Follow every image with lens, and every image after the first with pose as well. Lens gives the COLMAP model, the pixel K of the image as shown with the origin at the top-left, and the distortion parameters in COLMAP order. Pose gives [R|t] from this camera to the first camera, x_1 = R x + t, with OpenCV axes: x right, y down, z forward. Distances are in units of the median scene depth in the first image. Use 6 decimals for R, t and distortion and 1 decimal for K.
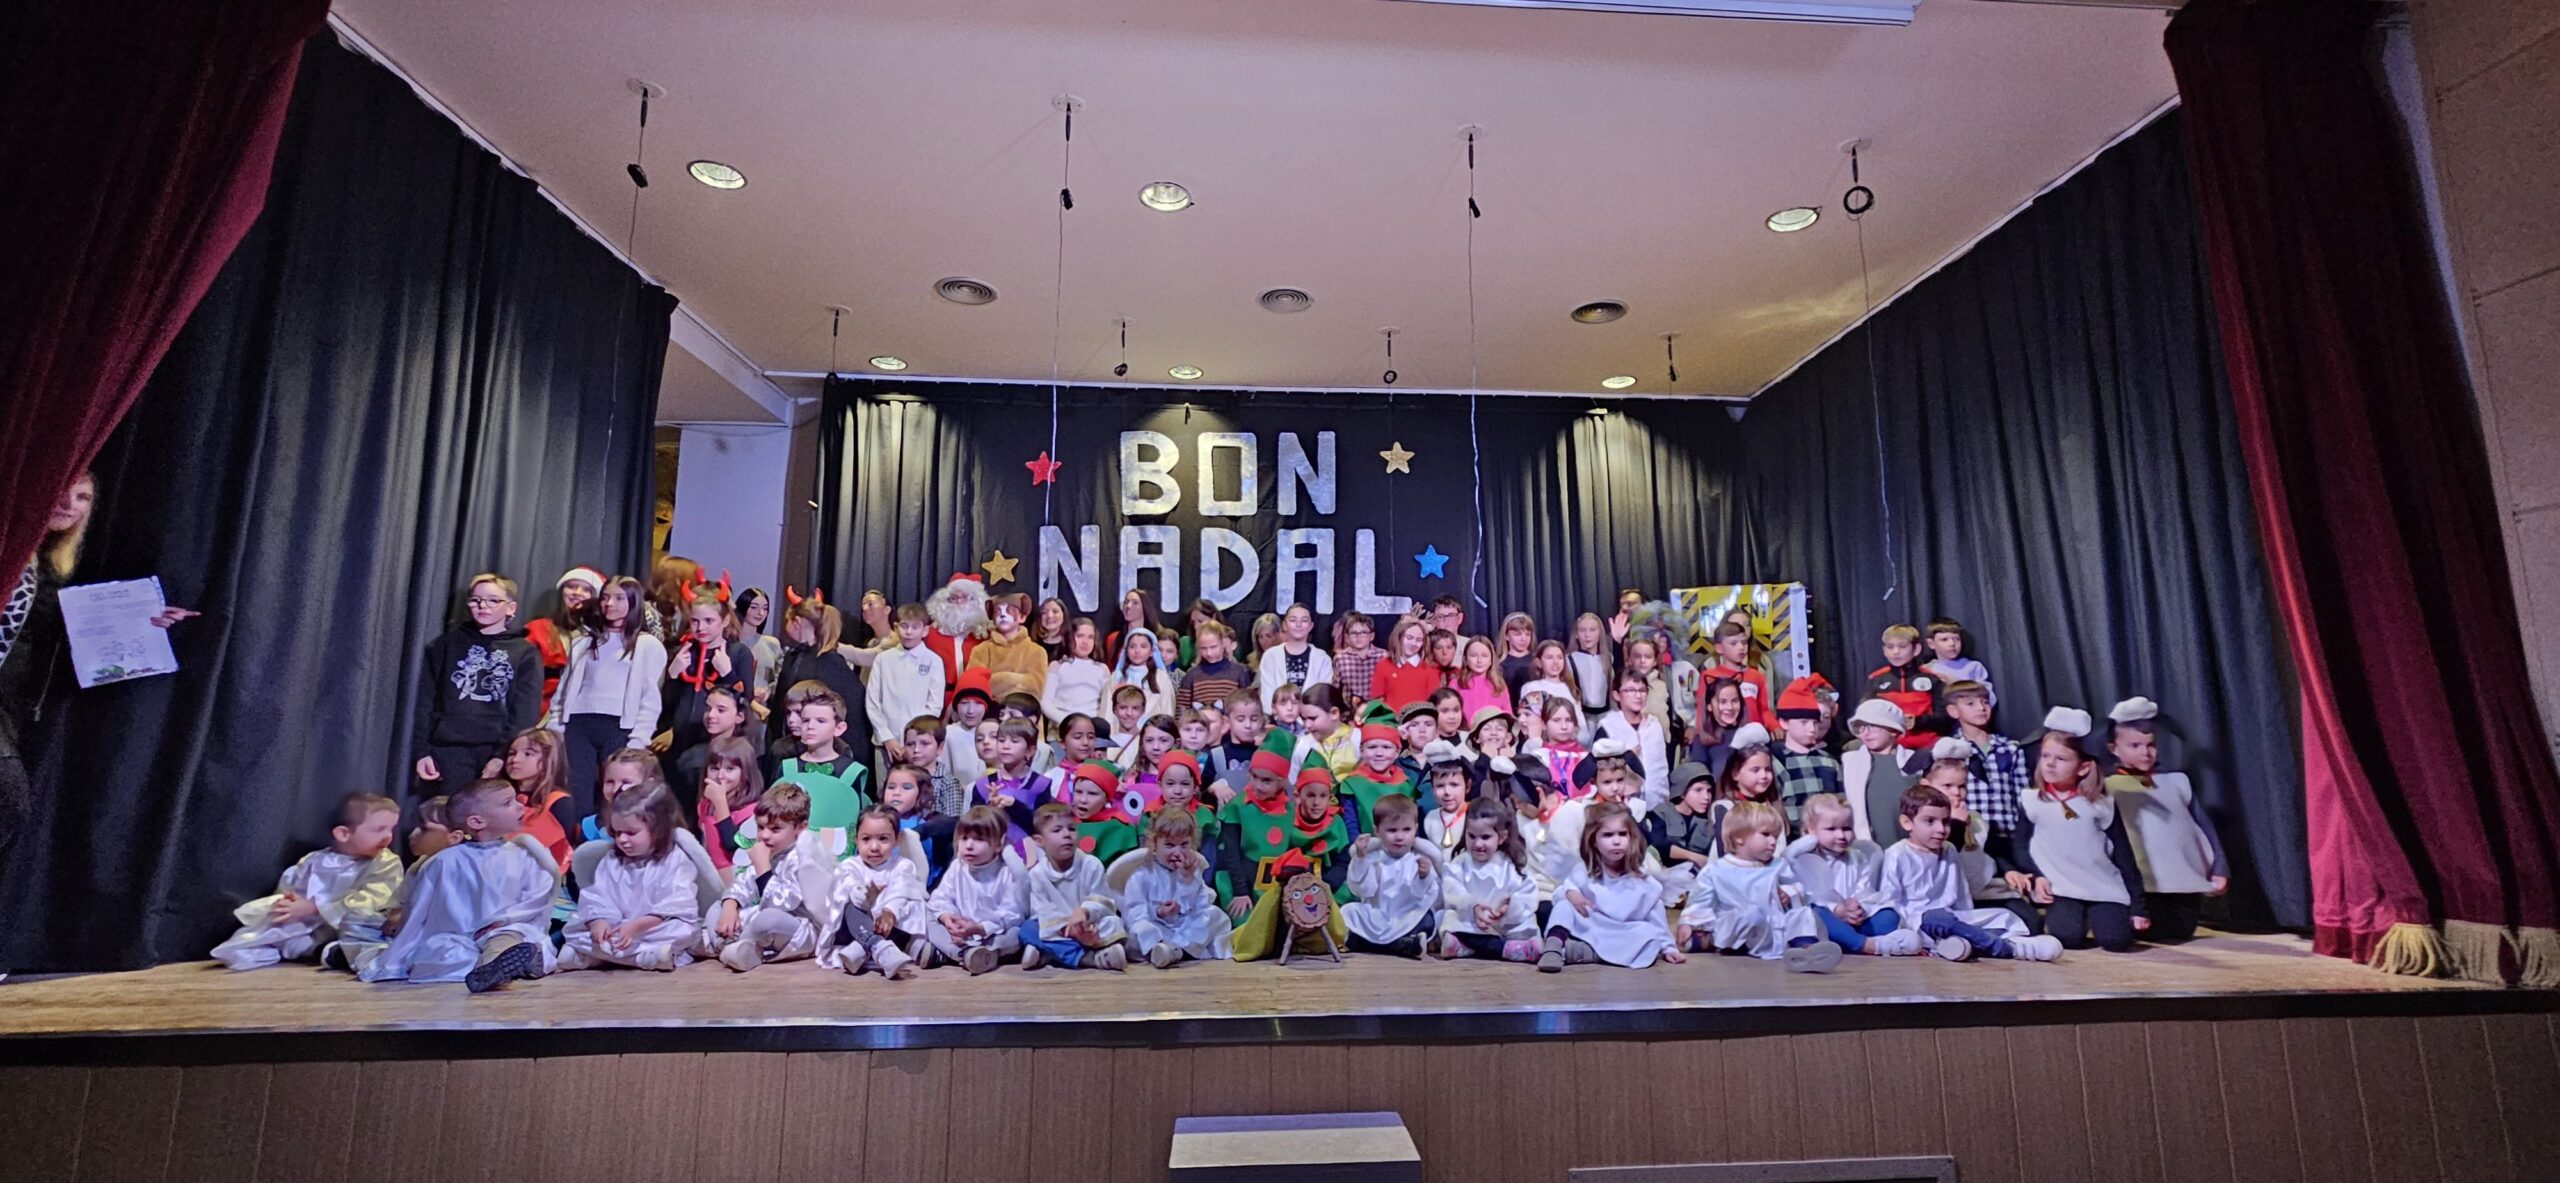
lens RADIAL K [[1099.5, 0, 1288.7], [0, 1099.5, 600.3], [0, 0, 1]] dist [0.000821, 0.000030]
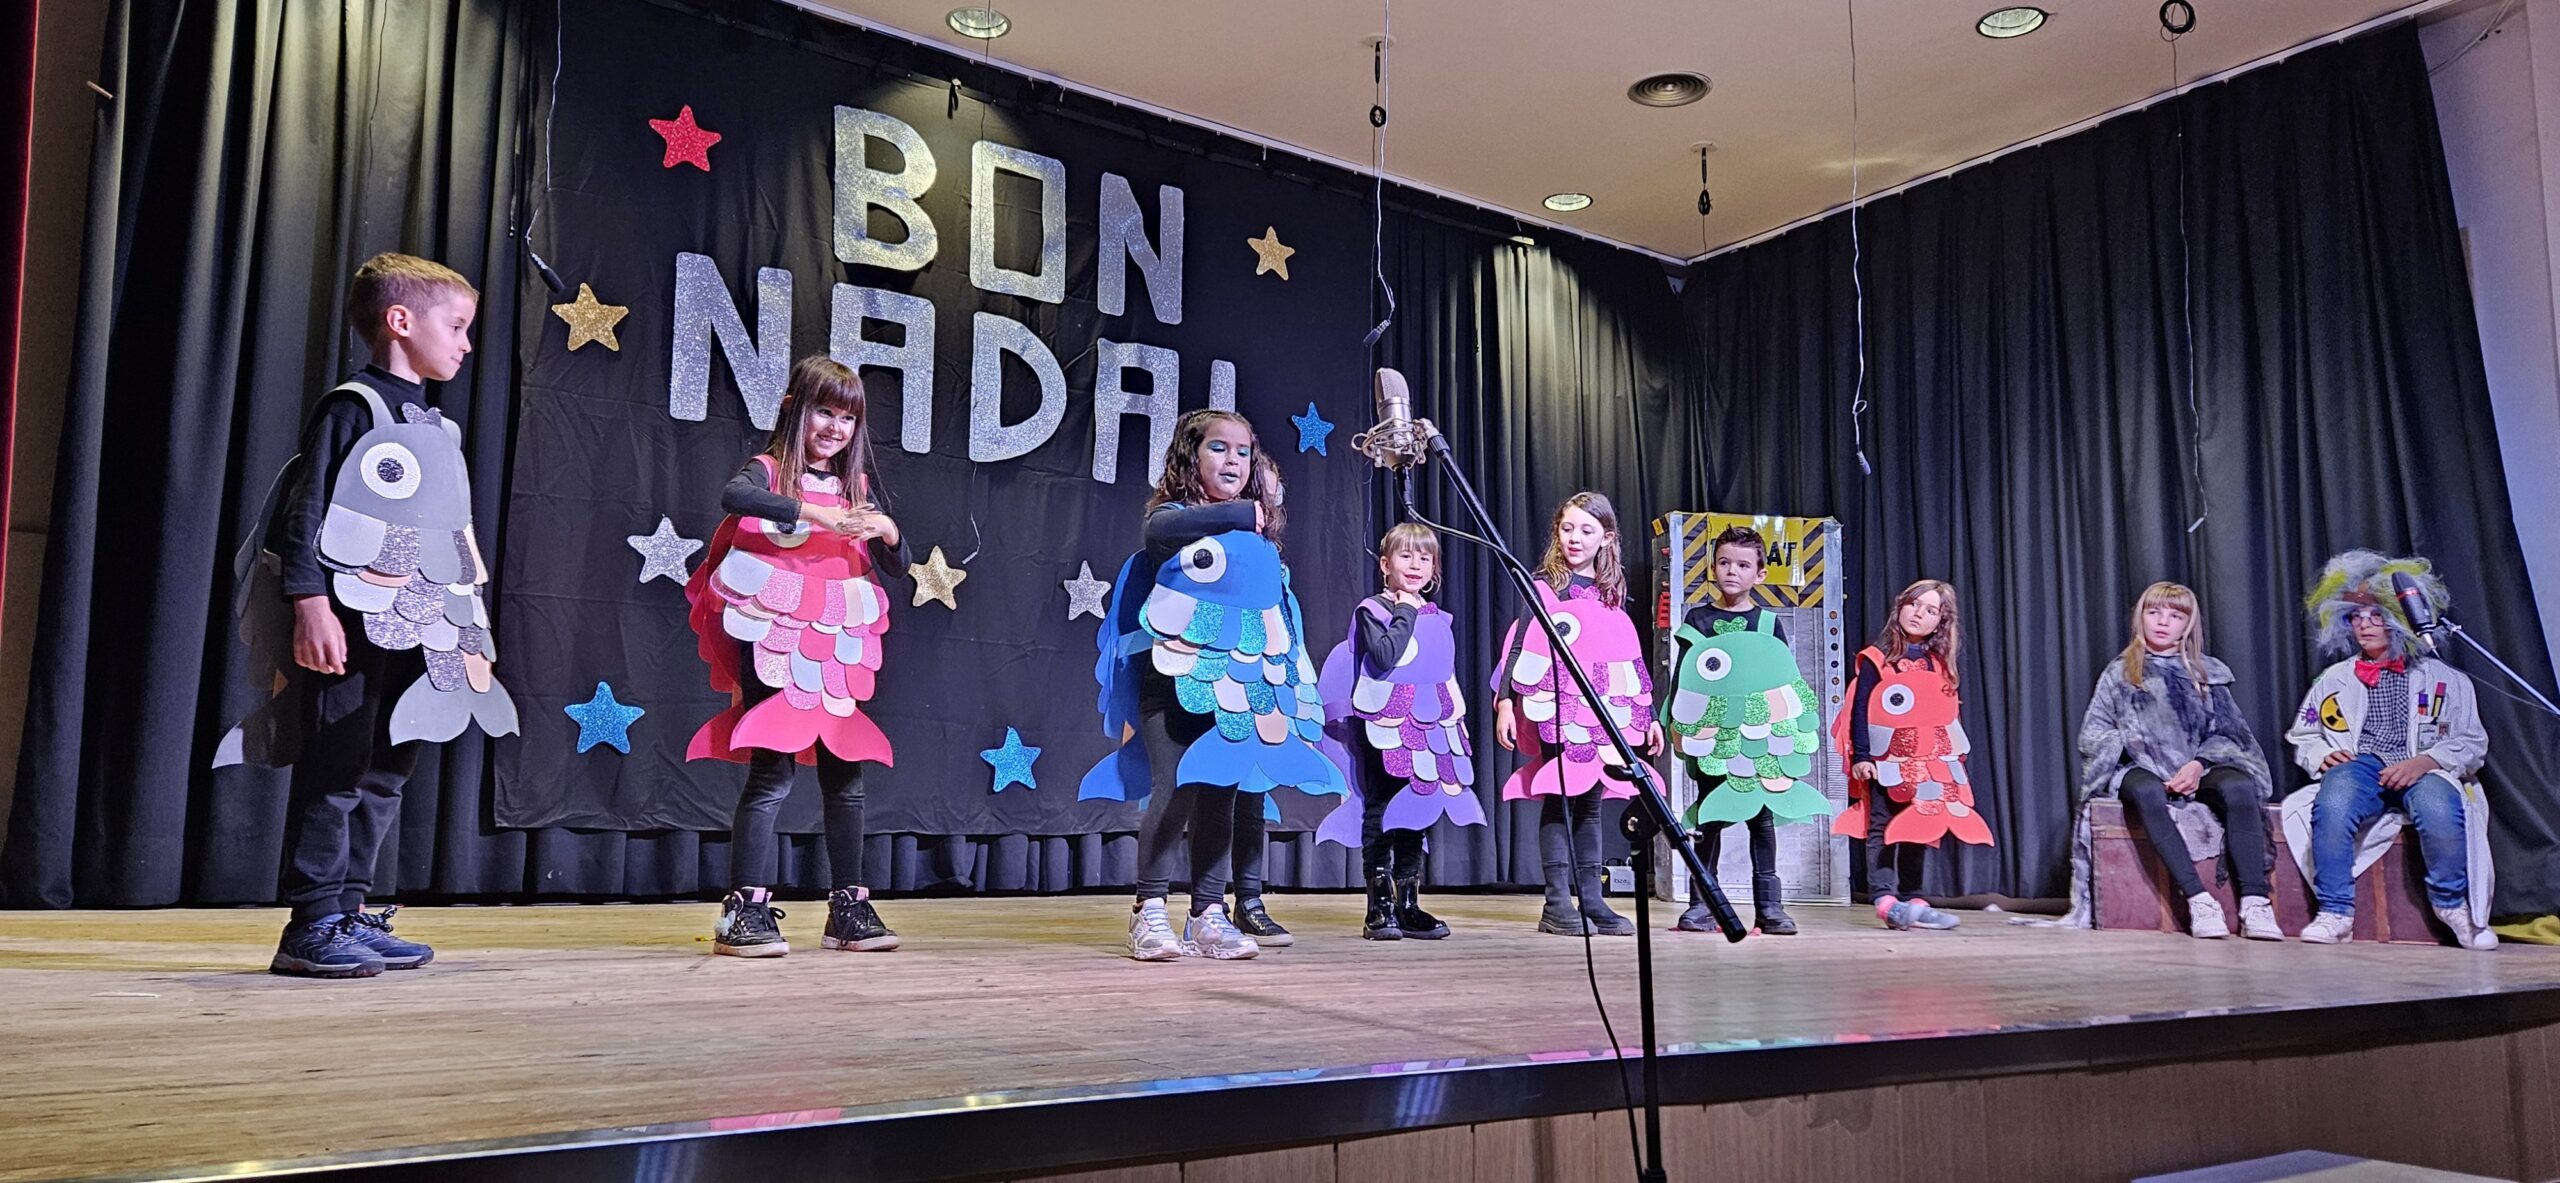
lens RADIAL K [[1764.1, 0, 1292.7], [0, 1764.1, 599.4], [0, 0, 1]] dist [0.076716, -0.064914]
pose [[0.848694, 0.086622, 0.521743, -0.396449], [-0.095737, 0.995361, -0.009524, 0.072528], [-0.520147, -0.041867, 0.853050, 0.143943]]
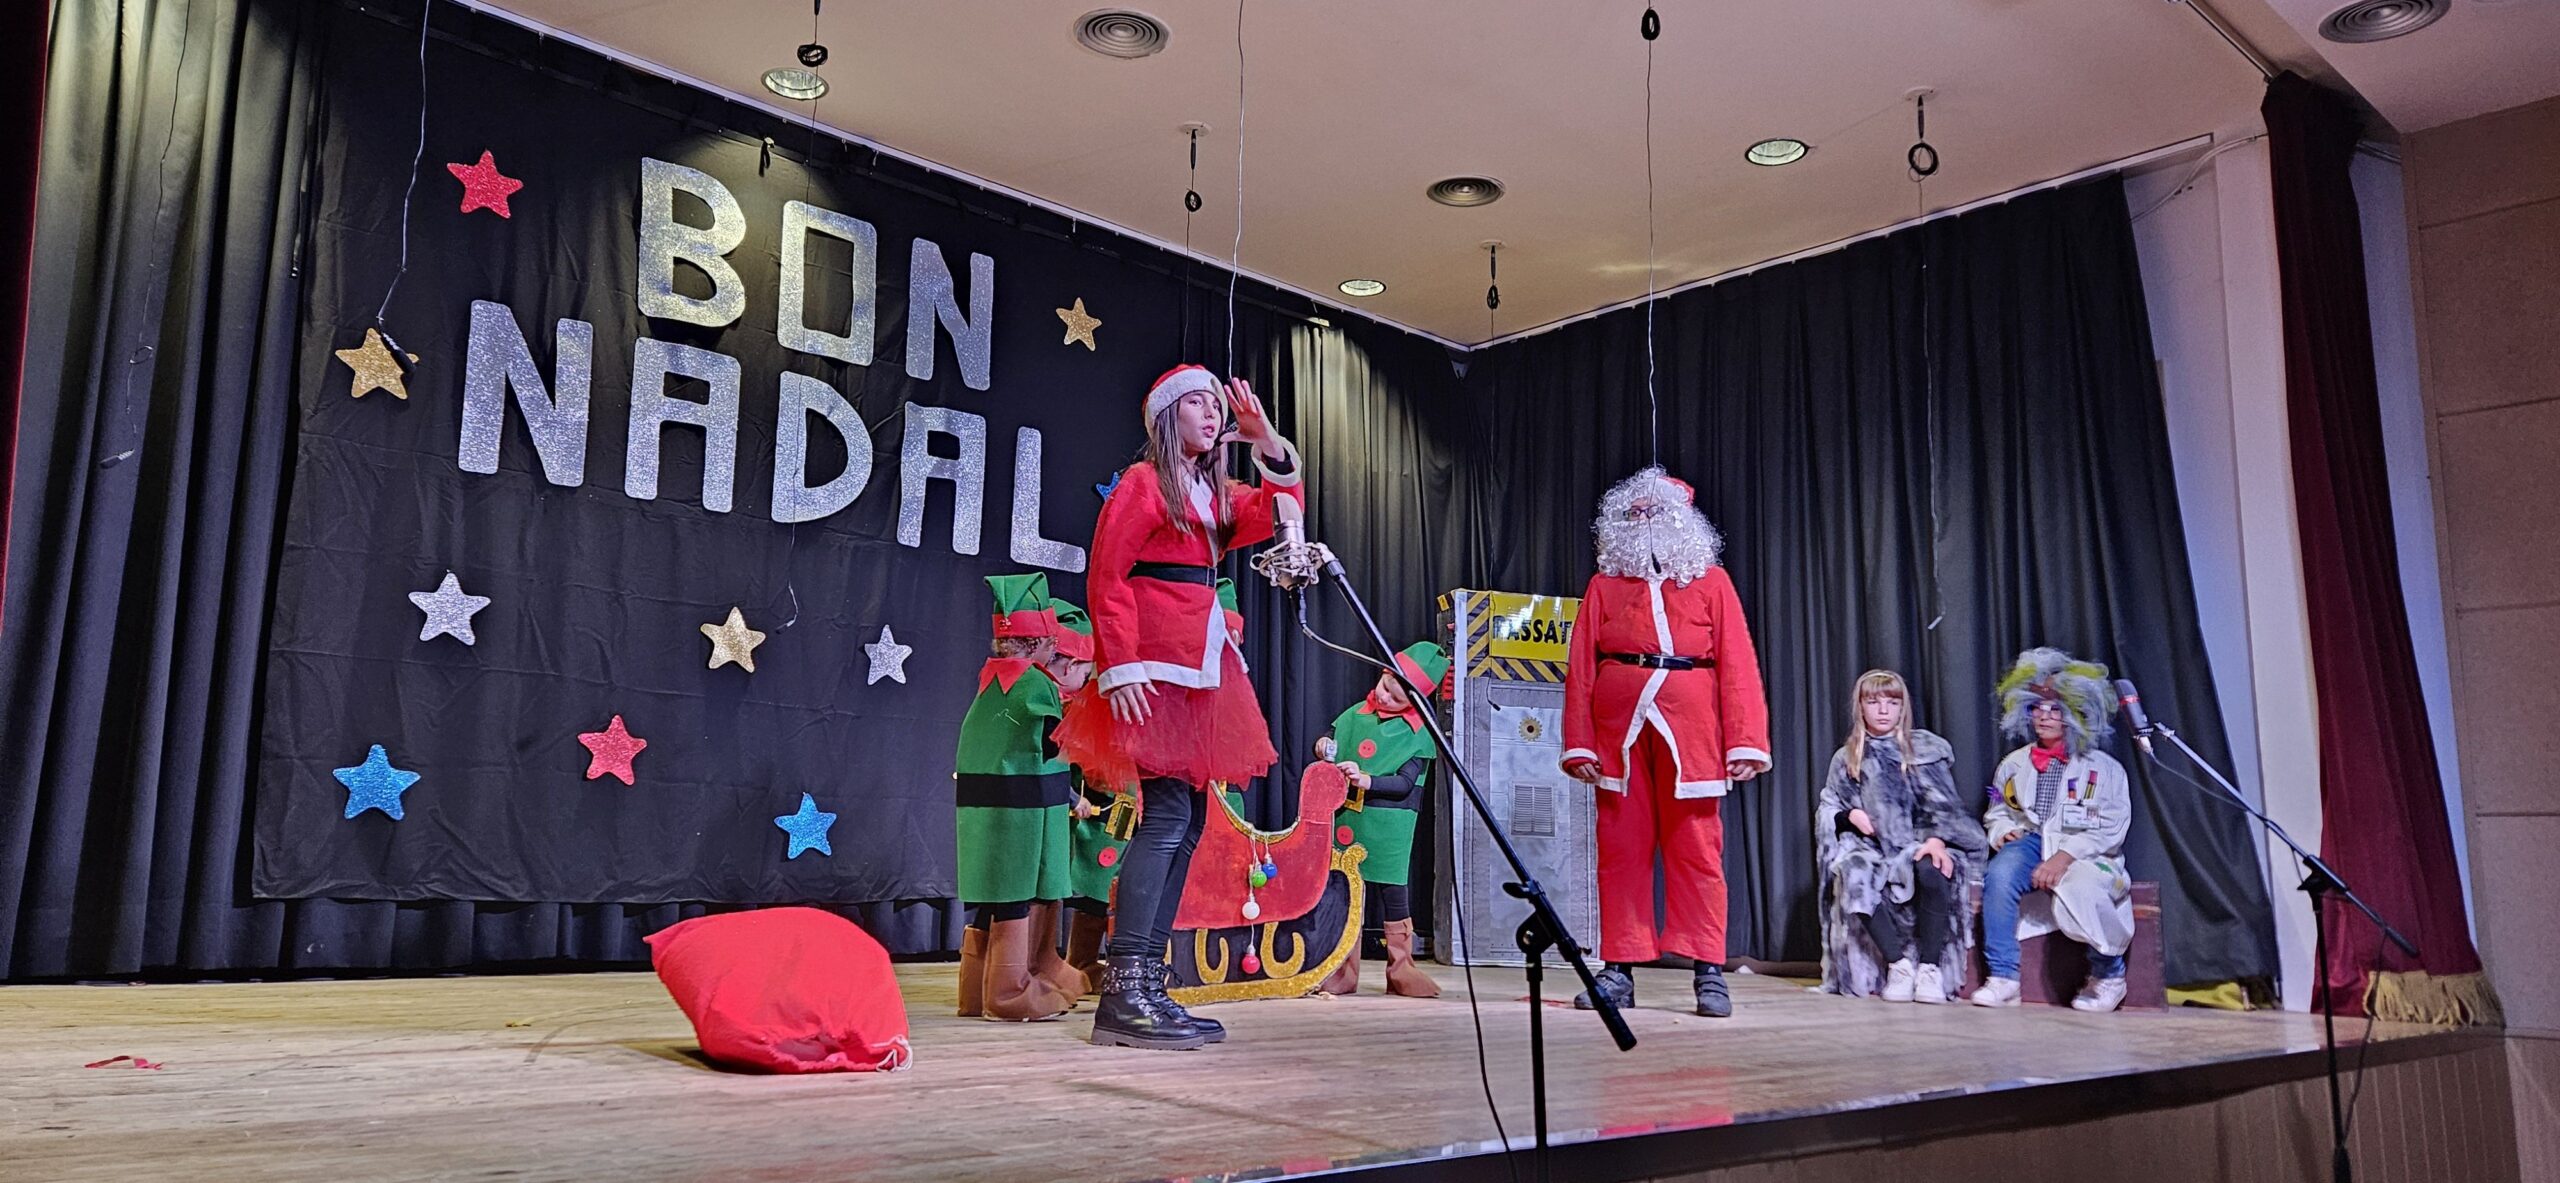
lens RADIAL K [[1757.5, 0, 1288.2], [0, 1757.5, 592.2], [0, 0, 1]] dist [0.083105, -0.074373]
pose [[0.765542, 0.124632, 0.631199, -0.429976], [-0.116971, 0.991669, -0.053941, 0.062723], [-0.632663, -0.032538, 0.773743, 0.146742]]
